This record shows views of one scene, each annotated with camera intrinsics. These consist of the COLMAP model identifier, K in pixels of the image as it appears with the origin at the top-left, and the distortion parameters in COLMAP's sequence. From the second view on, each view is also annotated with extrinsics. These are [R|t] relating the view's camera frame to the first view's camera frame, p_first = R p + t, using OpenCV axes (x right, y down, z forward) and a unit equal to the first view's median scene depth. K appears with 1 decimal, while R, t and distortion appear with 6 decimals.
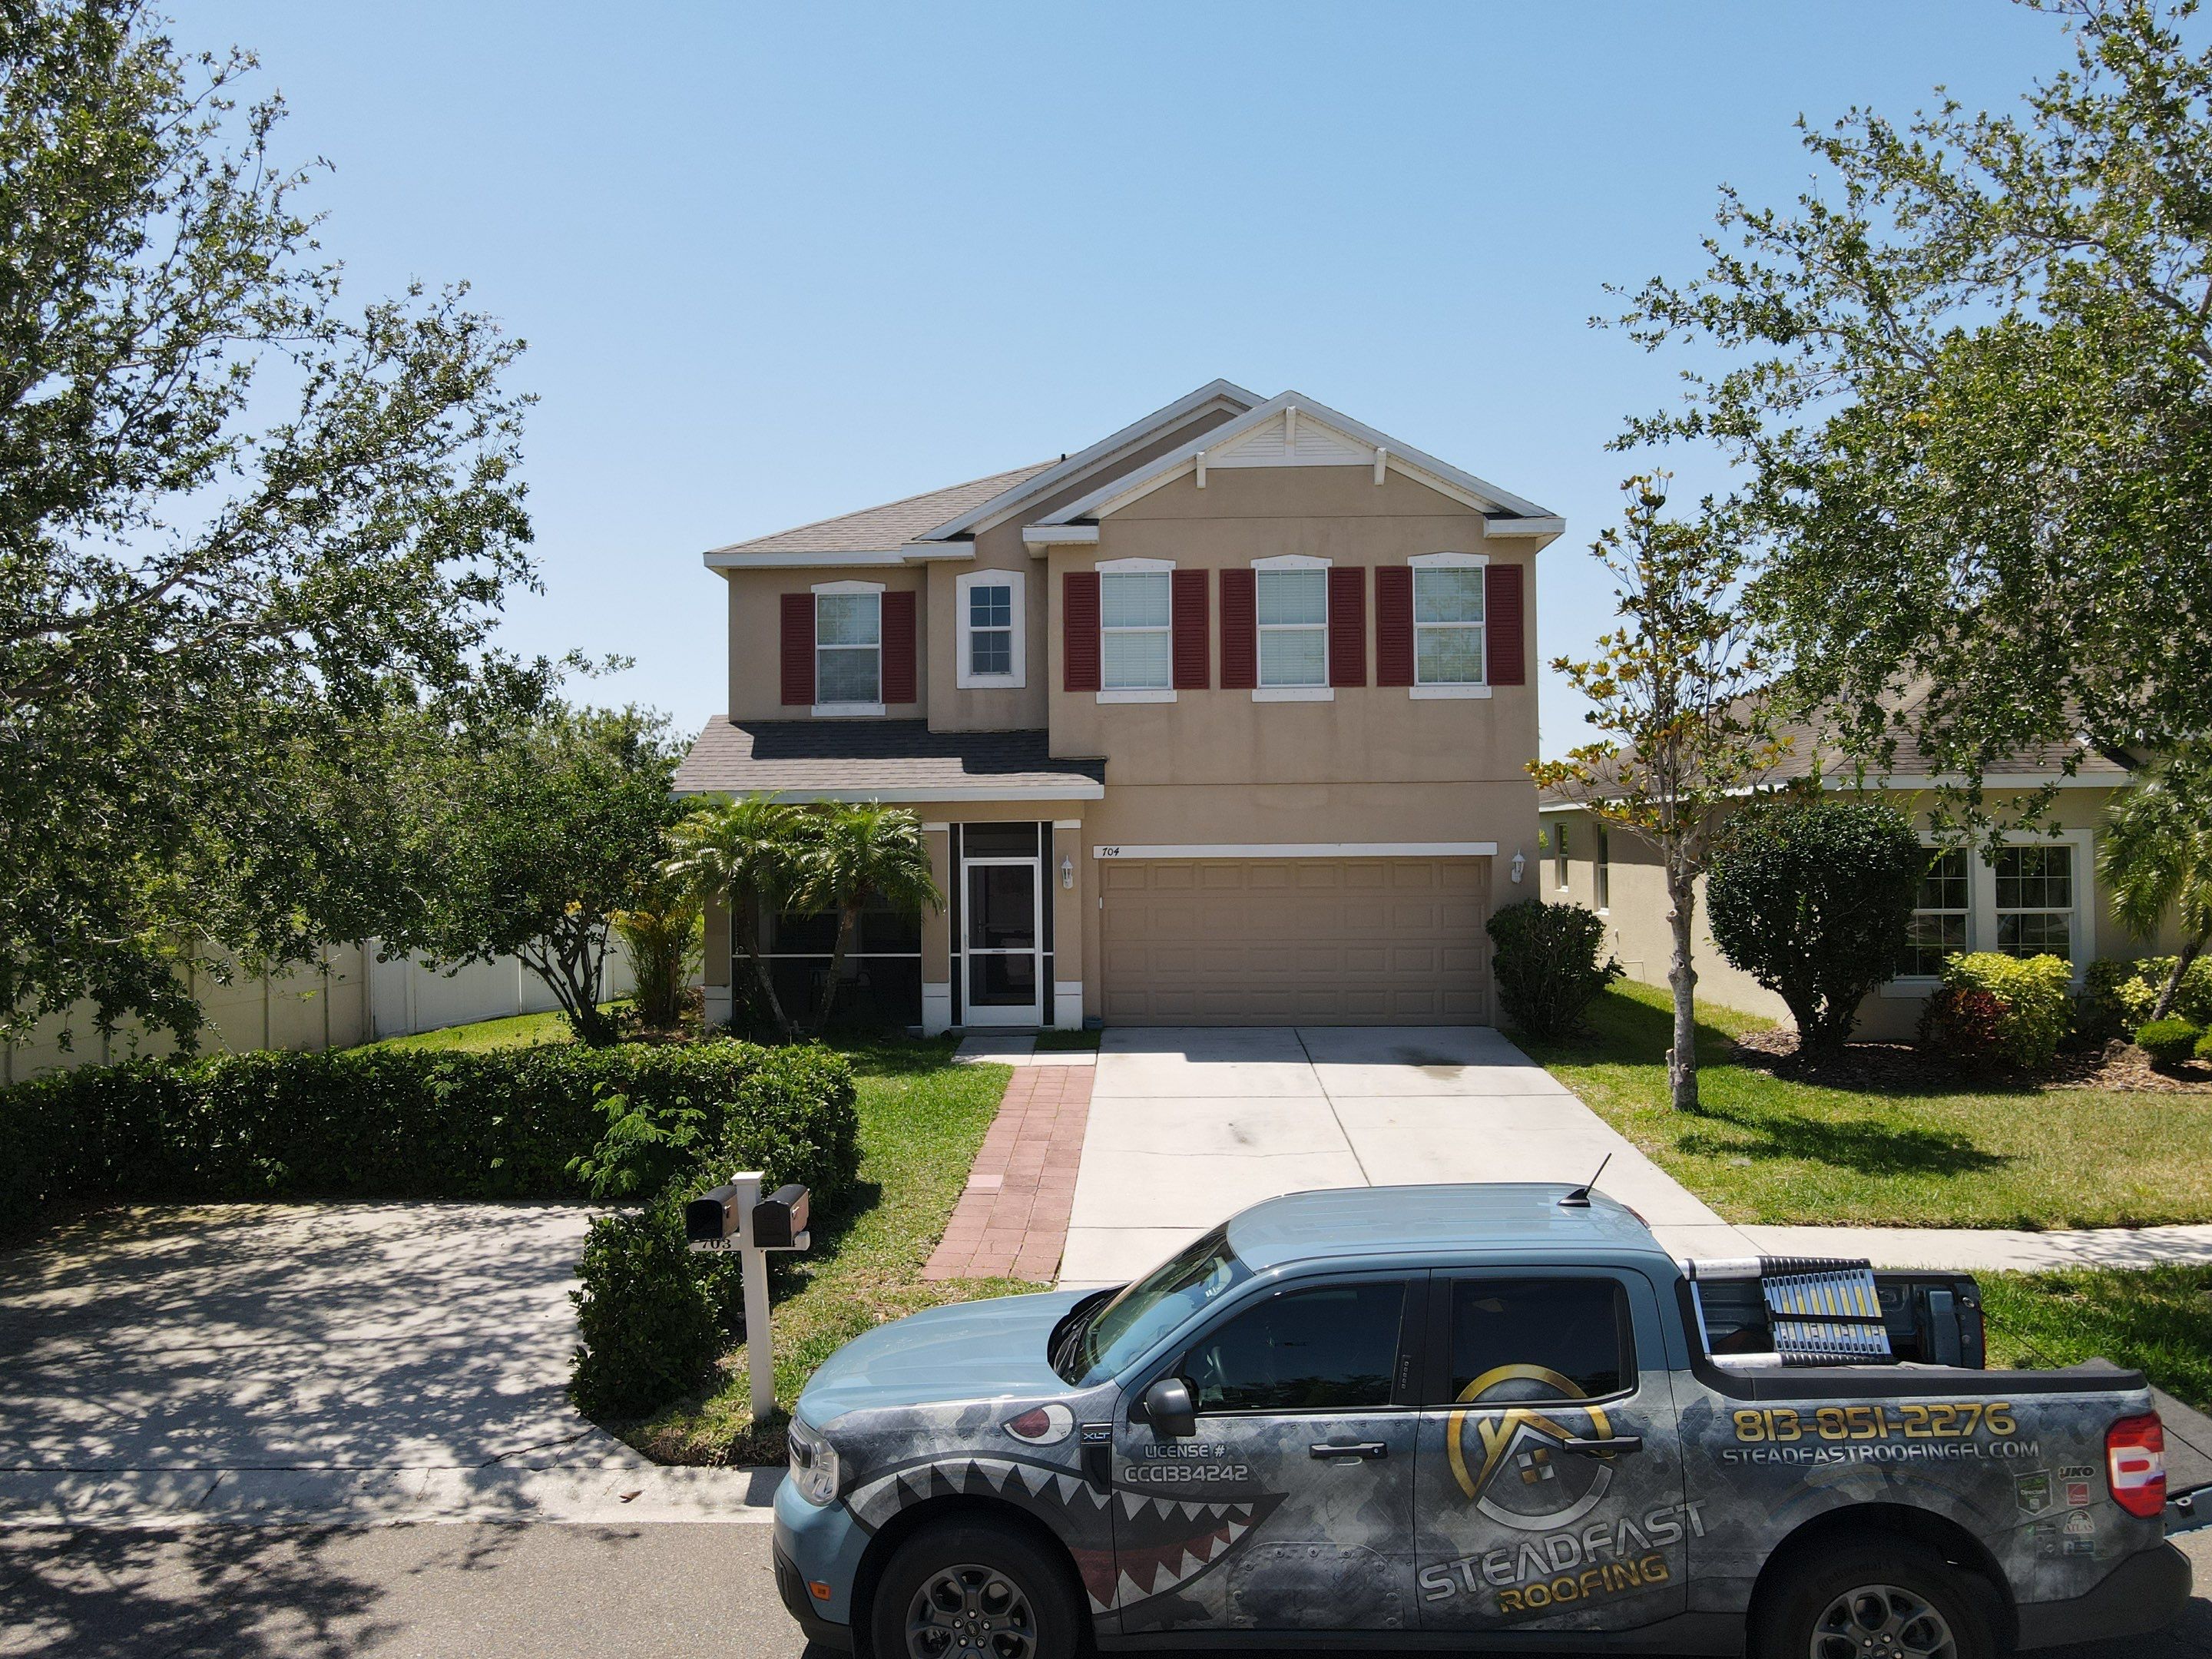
lens RADIAL K [[1614.8, 0, 1053.5], [0, 1614.8, 820.2], [0, 0, 1]] dist [0.010050, 0.004030]
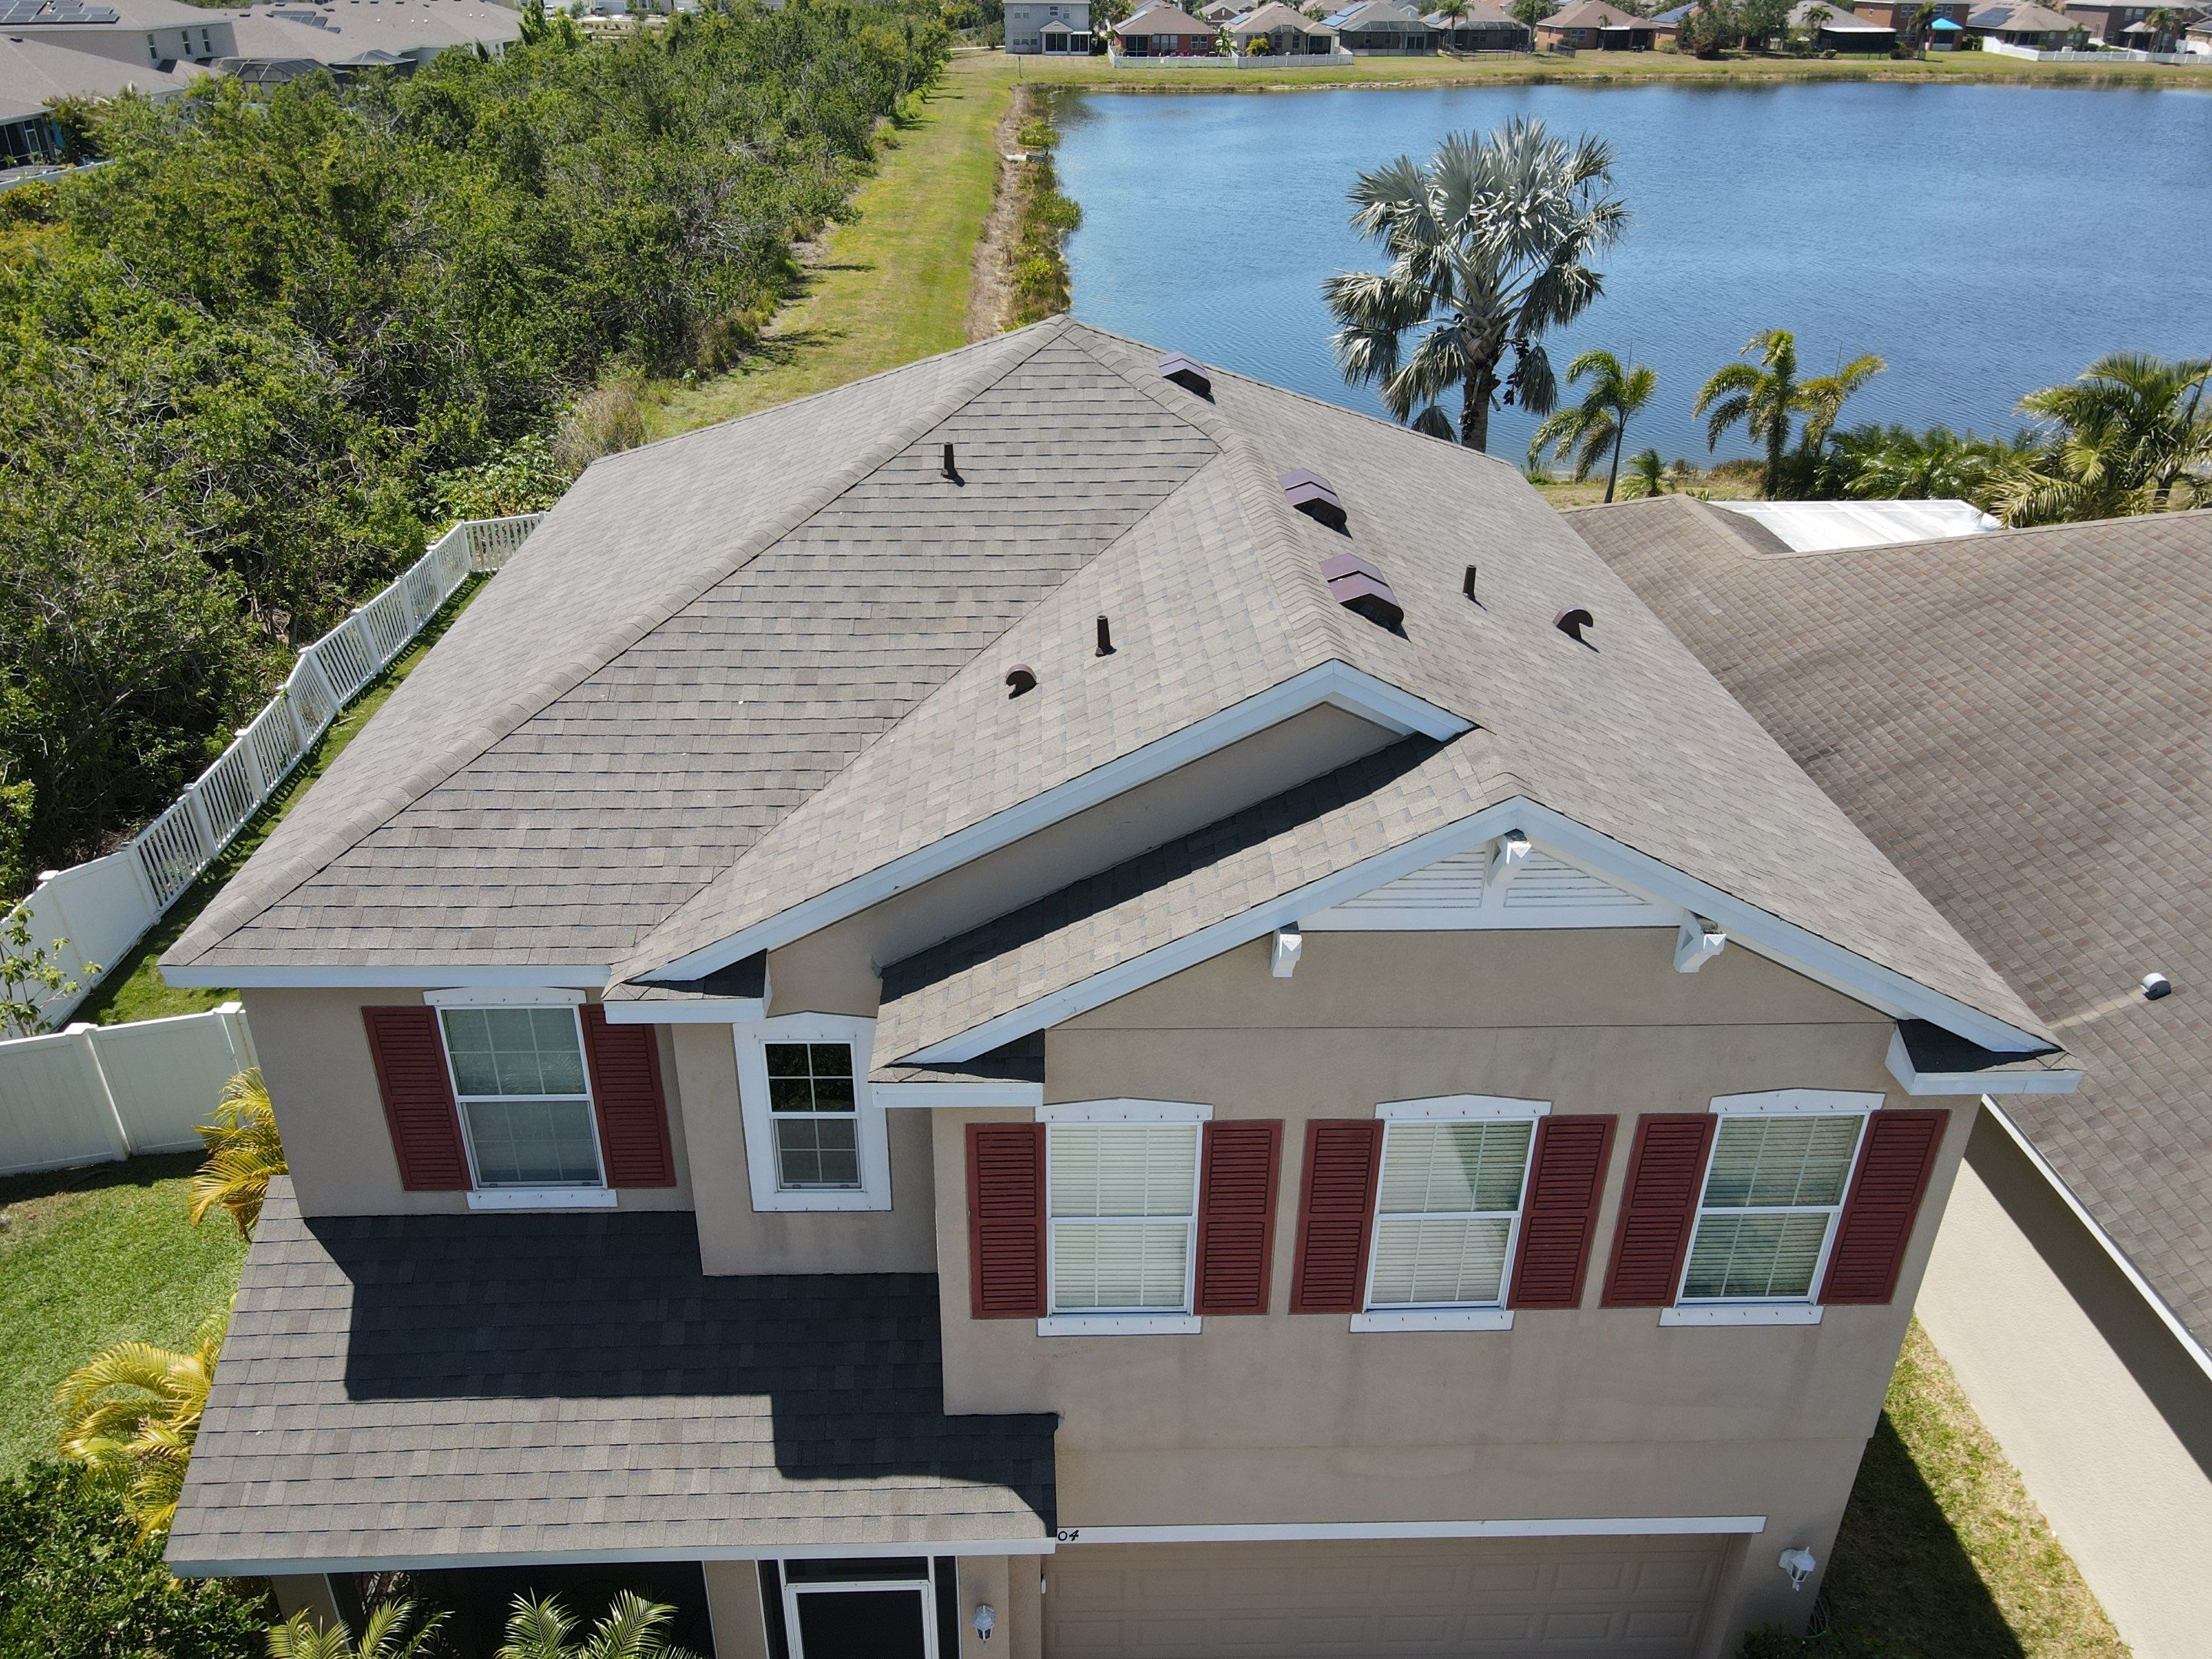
lens RADIAL K [[1565.8, 0, 1061.0], [0, 1565.8, 822.7], [0, 0, 1]] dist [0.055985, -0.060390]
pose [[0.996453, -0.031213, 0.078145, 0.000733], [-0.010647, 0.874435, 0.485026, -0.446111], [-0.083472, -0.484138, 0.871001, 0.657147]]
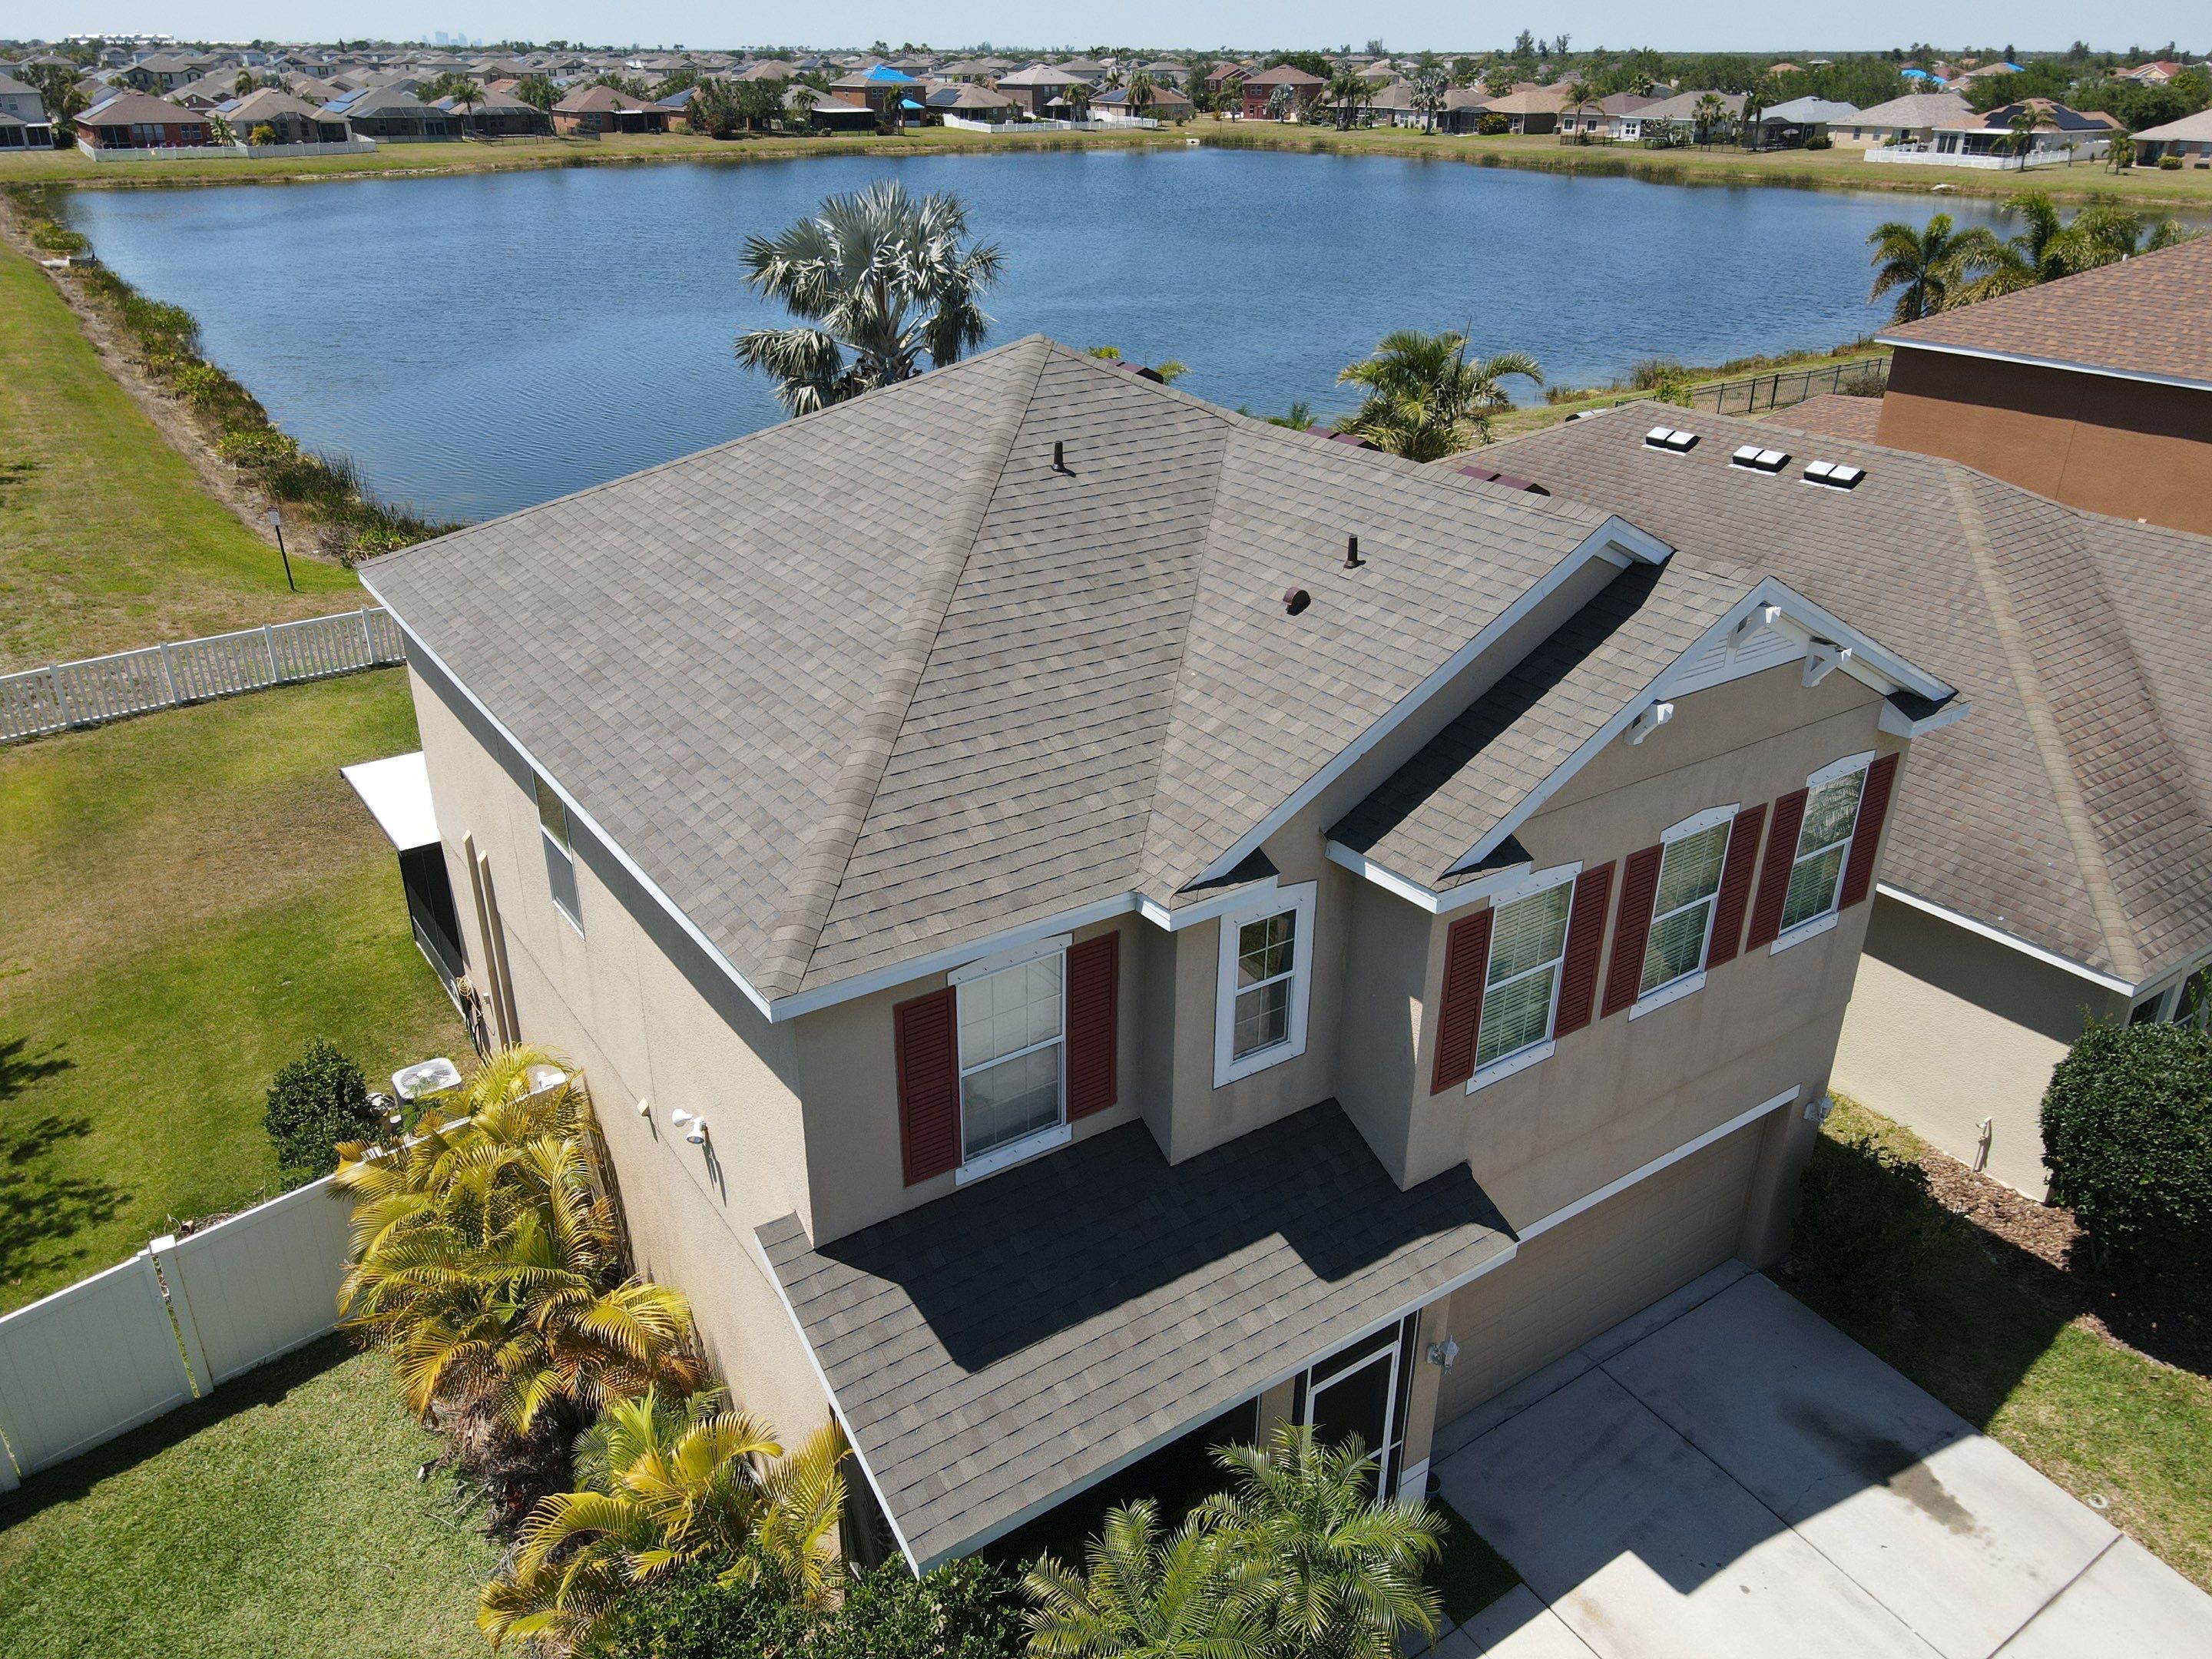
lens RADIAL K [[1614.8, 0, 1053.5], [0, 1614.8, 820.2], [0, 0, 1]] dist [0.010050, 0.004030]
pose [[0.797697, -0.250021, 0.548789, -0.418654], [-0.013861, 0.902167, 0.431164, -0.437316], [-0.602899, -0.351545, 0.716191, 0.688511]]
